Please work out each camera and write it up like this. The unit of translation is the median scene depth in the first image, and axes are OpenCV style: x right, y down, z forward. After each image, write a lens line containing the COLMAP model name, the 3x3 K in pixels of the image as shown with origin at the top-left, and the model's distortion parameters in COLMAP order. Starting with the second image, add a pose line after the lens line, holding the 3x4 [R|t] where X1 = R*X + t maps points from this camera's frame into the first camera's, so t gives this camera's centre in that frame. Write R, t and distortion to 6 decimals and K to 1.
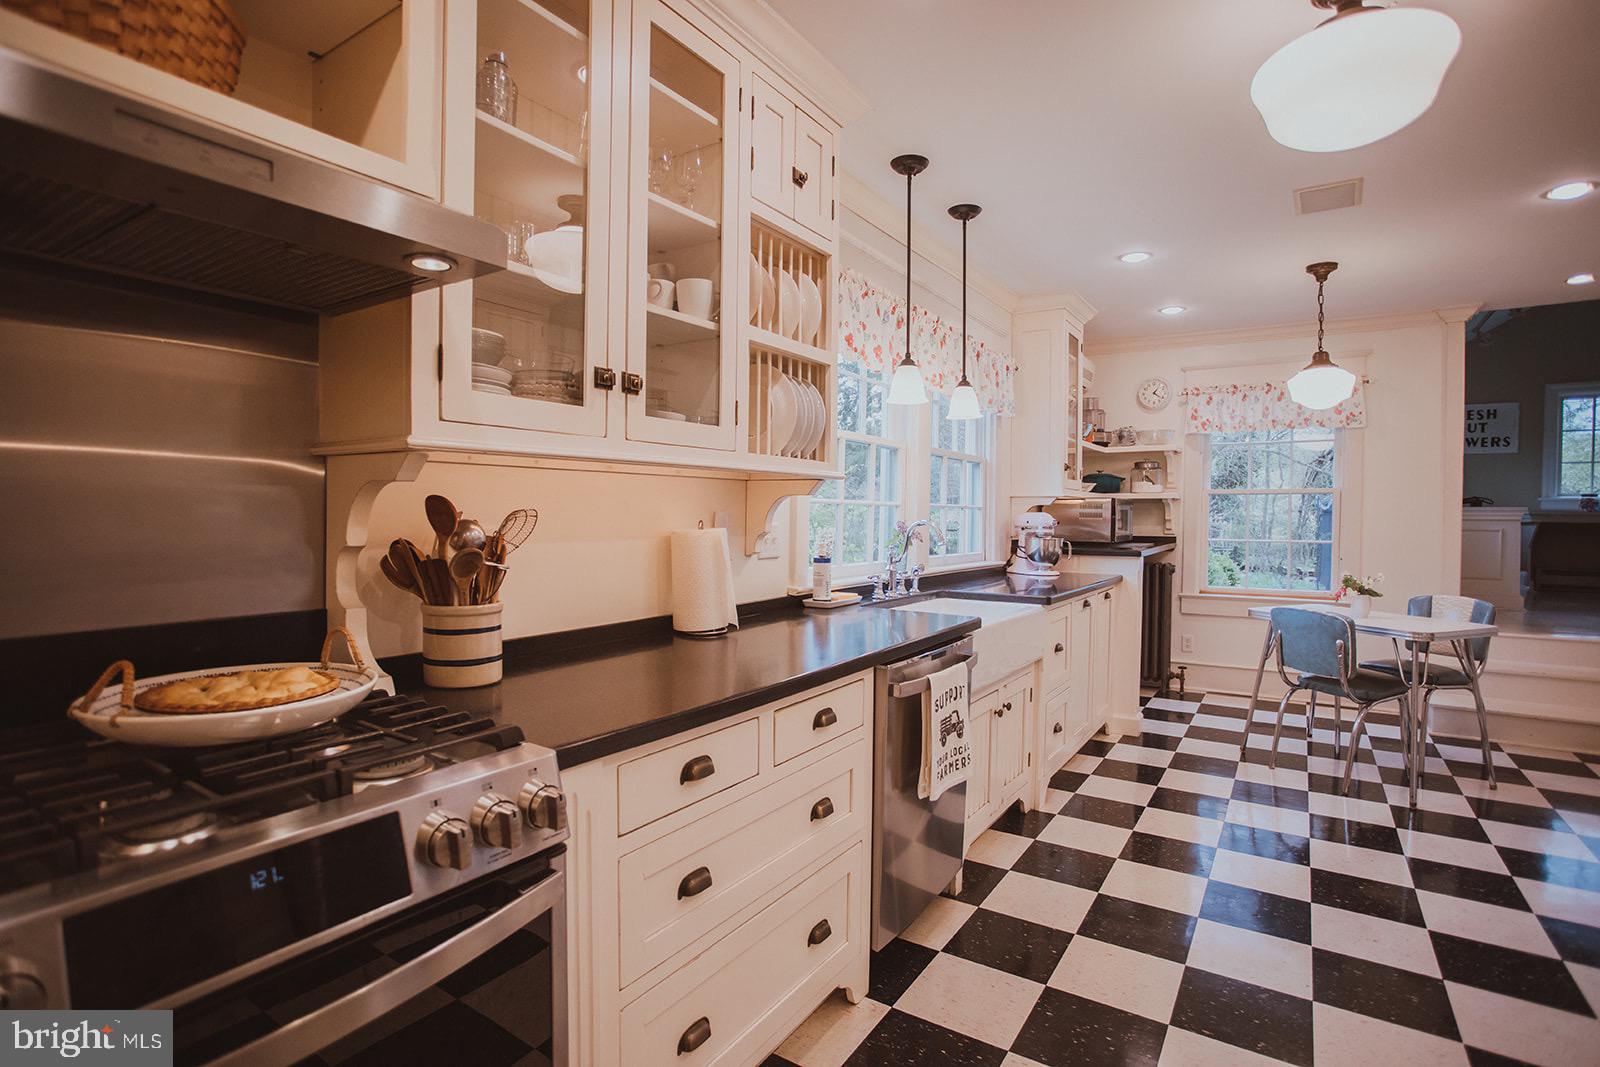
lens RADIAL K [[775.5, 0, 797.9], [0, 775.5, 527.2], [0, 0, 1]] dist [-0.058812, 0.012363]
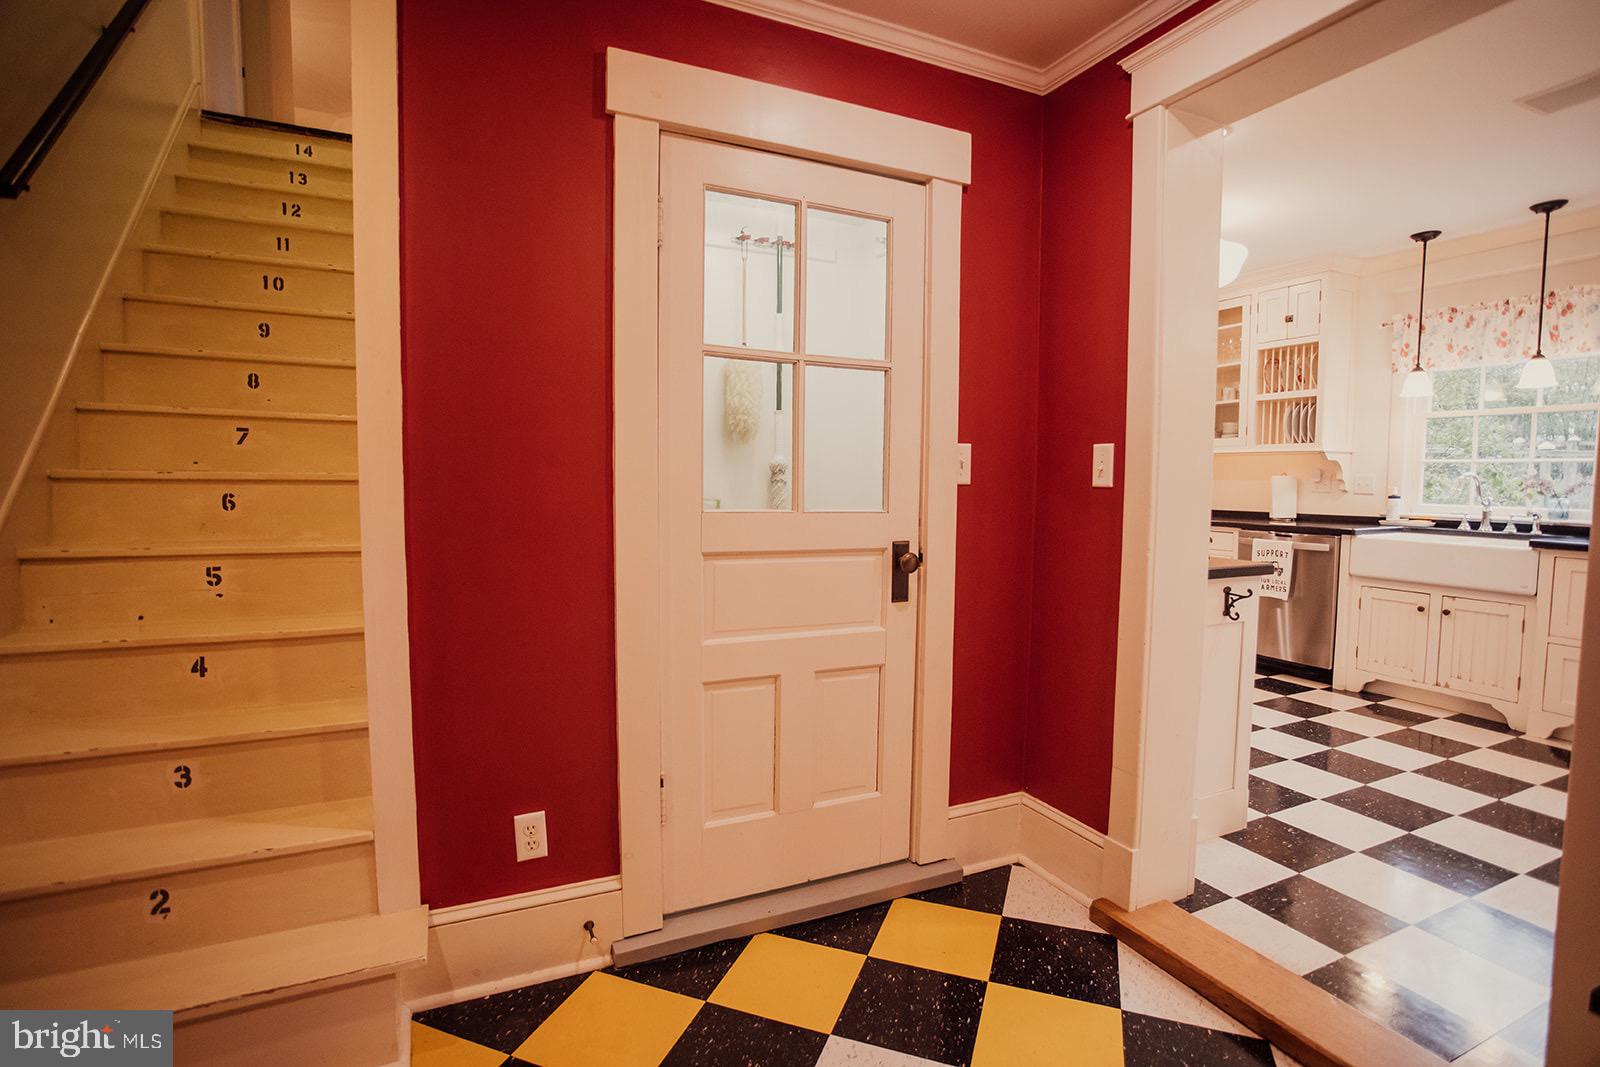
lens RADIAL K [[783.5, 0, 812.9], [0, 783.5, 538.0], [0, 0, 1]] dist [-0.056886, 0.016082]
pose [[-0.513553, 0.053957, -0.856360, 2.637970], [-0.030314, 0.996257, 0.080951, 0.043563], [0.857522, 0.067532, -0.509995, 0.984238]]
